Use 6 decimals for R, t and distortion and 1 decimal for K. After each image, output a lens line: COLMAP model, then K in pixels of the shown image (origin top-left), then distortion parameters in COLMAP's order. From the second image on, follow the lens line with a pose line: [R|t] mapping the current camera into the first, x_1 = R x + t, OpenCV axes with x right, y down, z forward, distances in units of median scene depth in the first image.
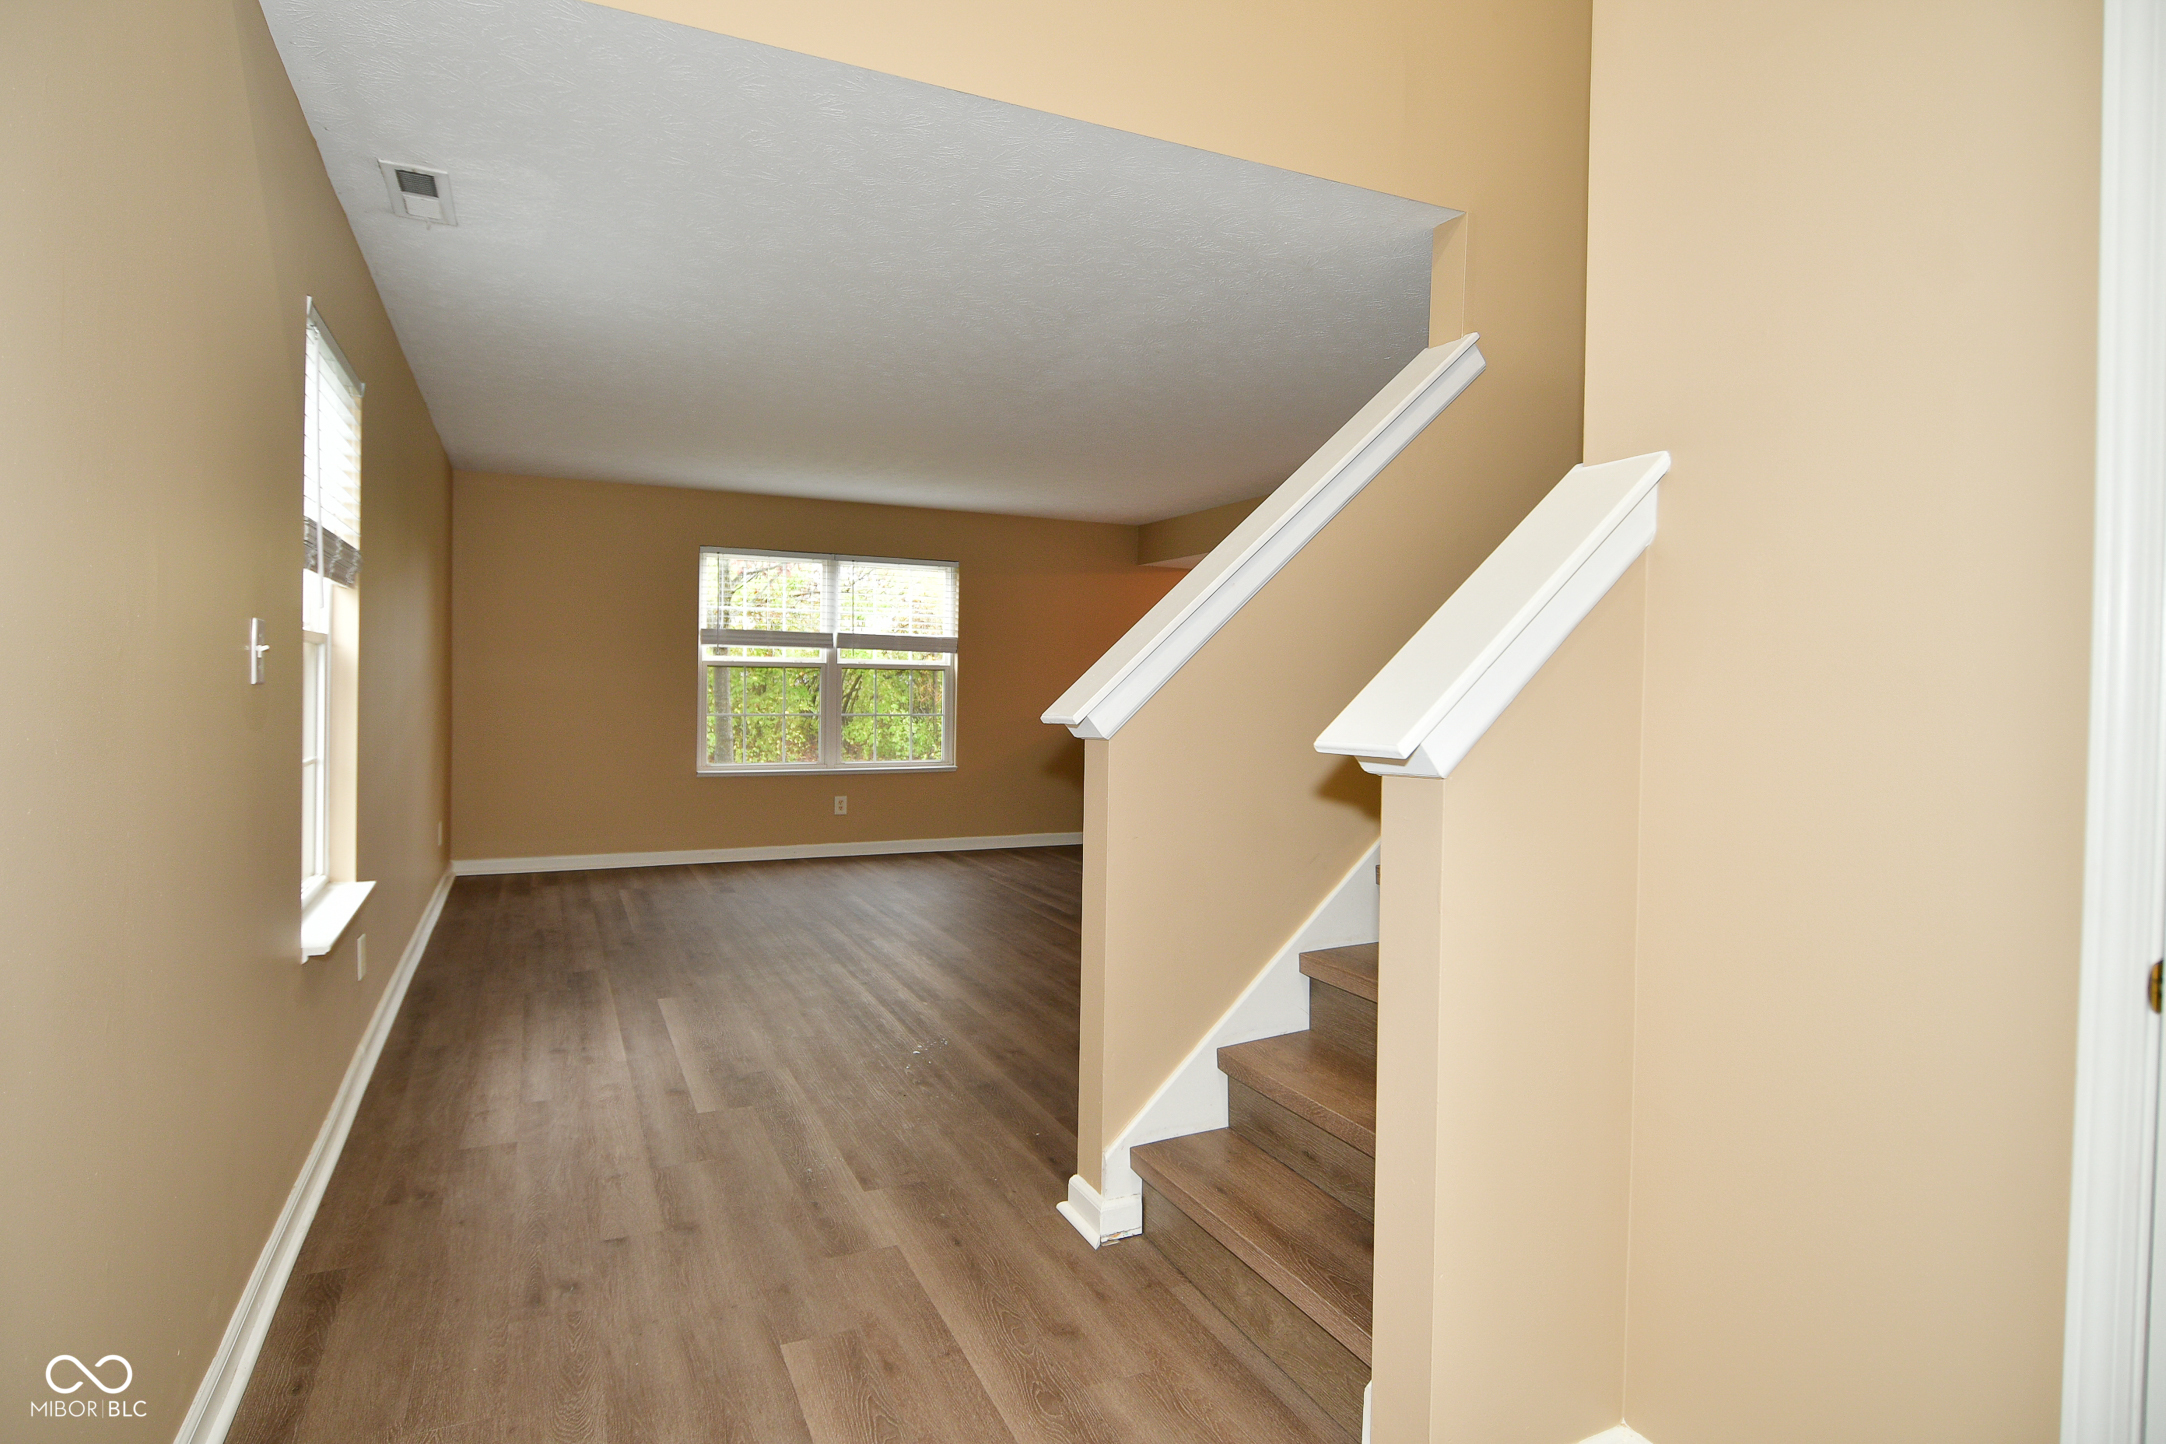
lens RADIAL K [[1150.7, 0, 1082.8], [0, 1150.7, 706.0], [0, 0, 1]] dist [0.006826, -0.015555]
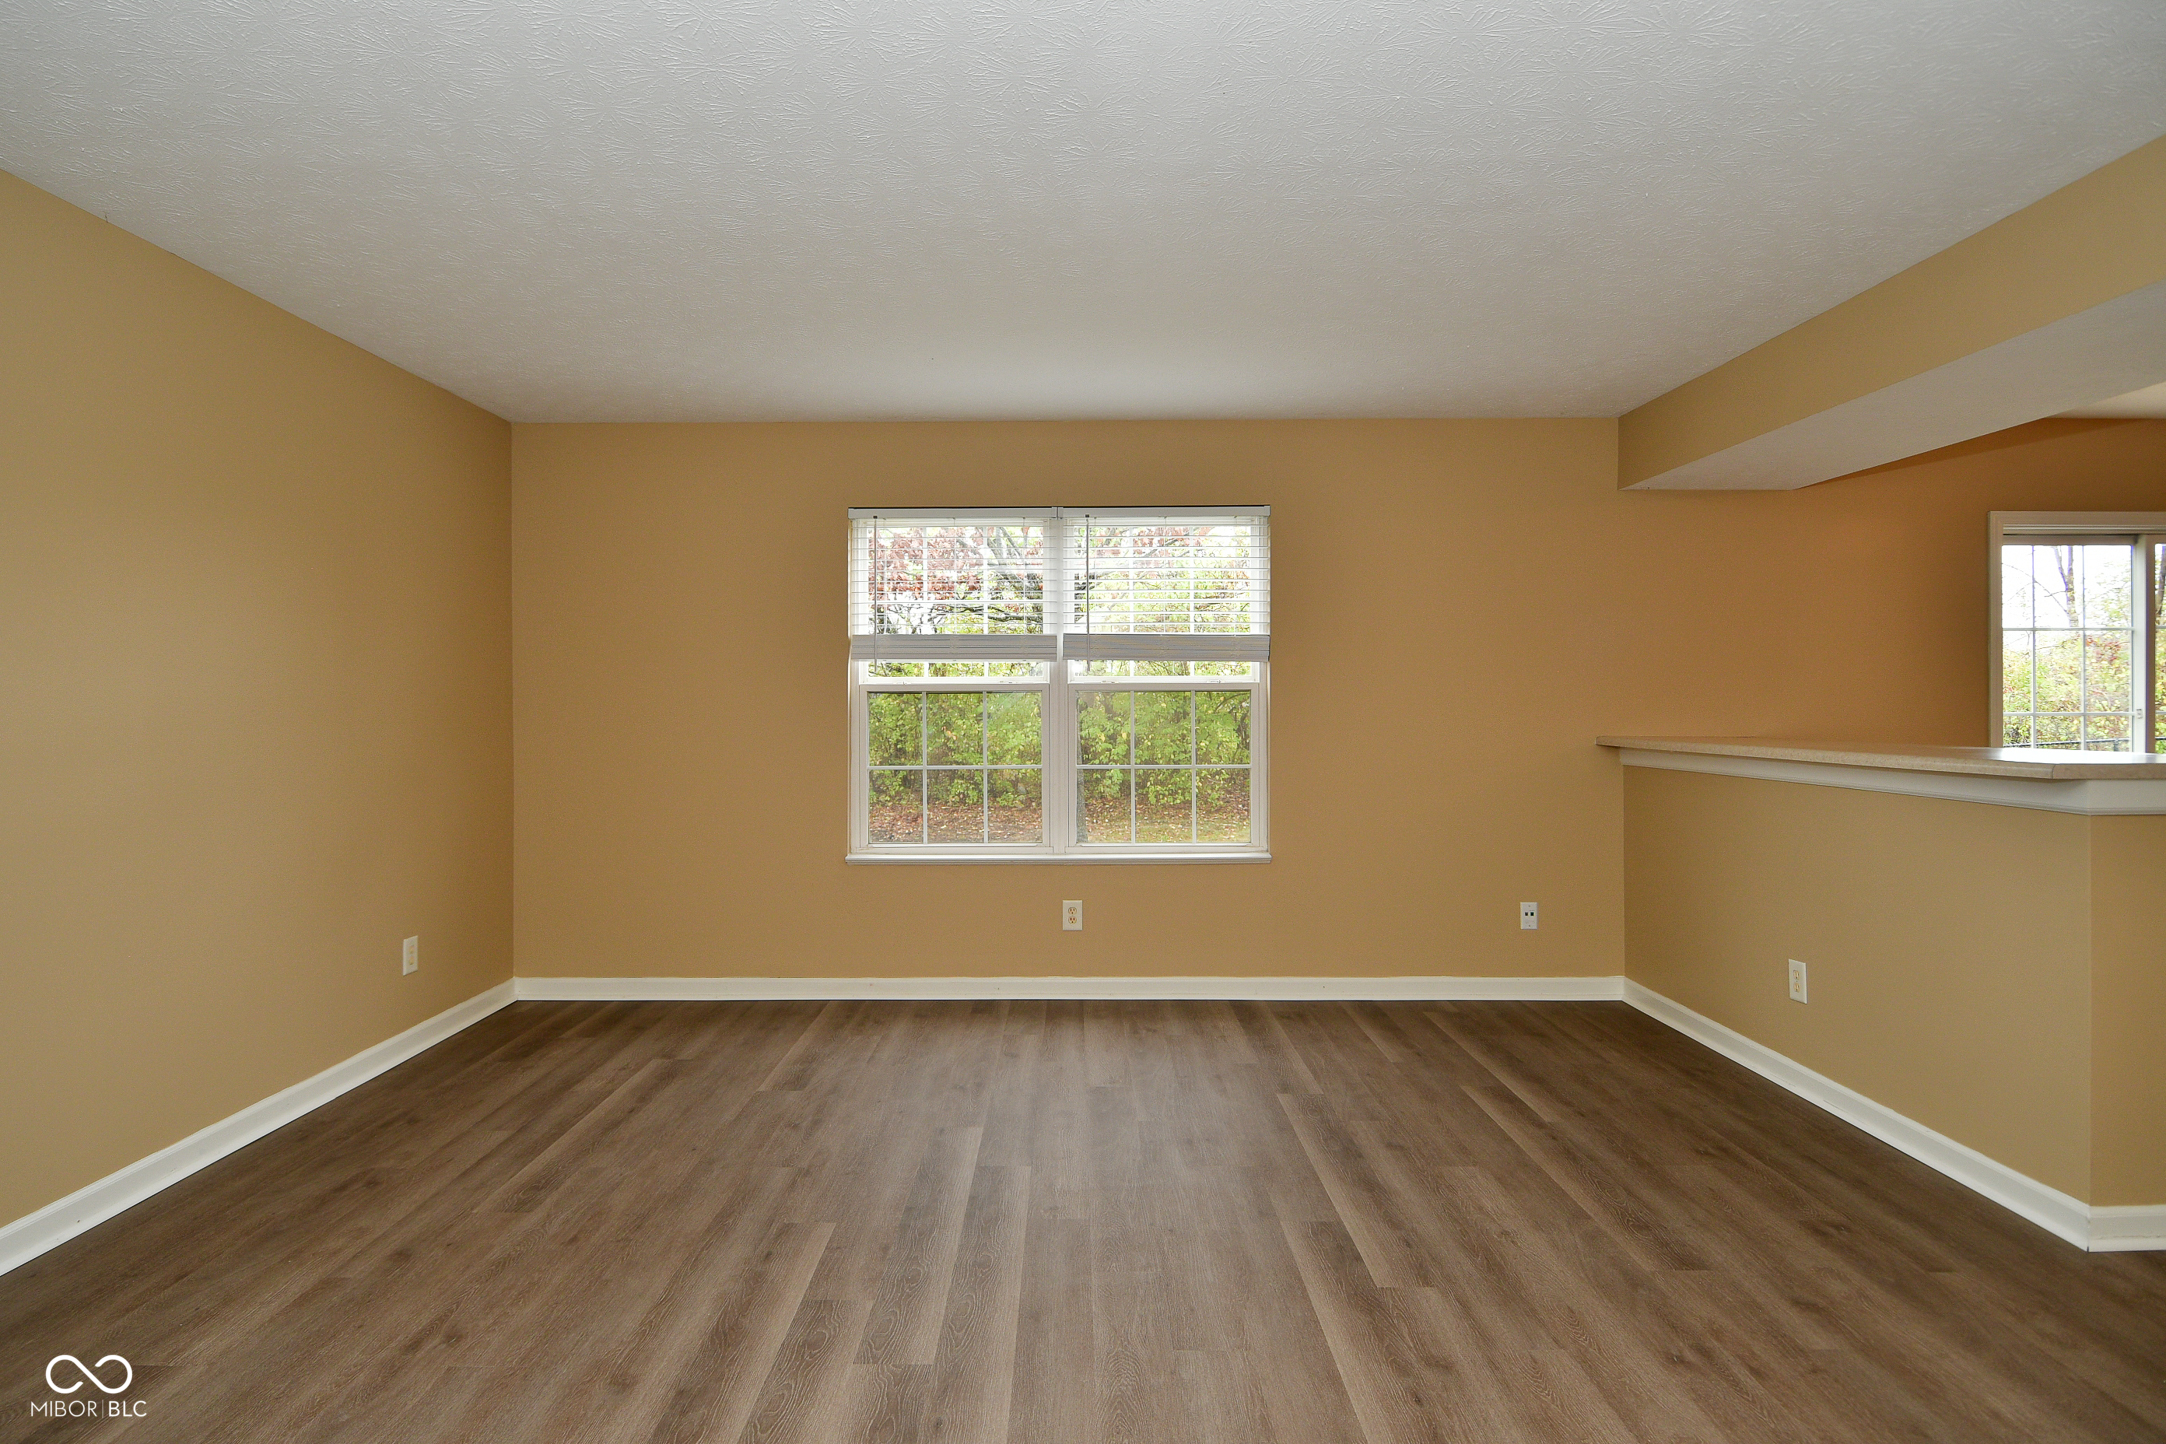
lens RADIAL K [[1150.7, 0, 1083.7], [0, 1150.7, 718.4], [0, 0, 1]] dist [0.006826, -0.015555]
pose [[0.909562, -0.013650, -0.415344, 0.051496], [0.009800, 0.999887, -0.011399, -0.011530], [0.415453, 0.006298, 0.909593, 0.445554]]
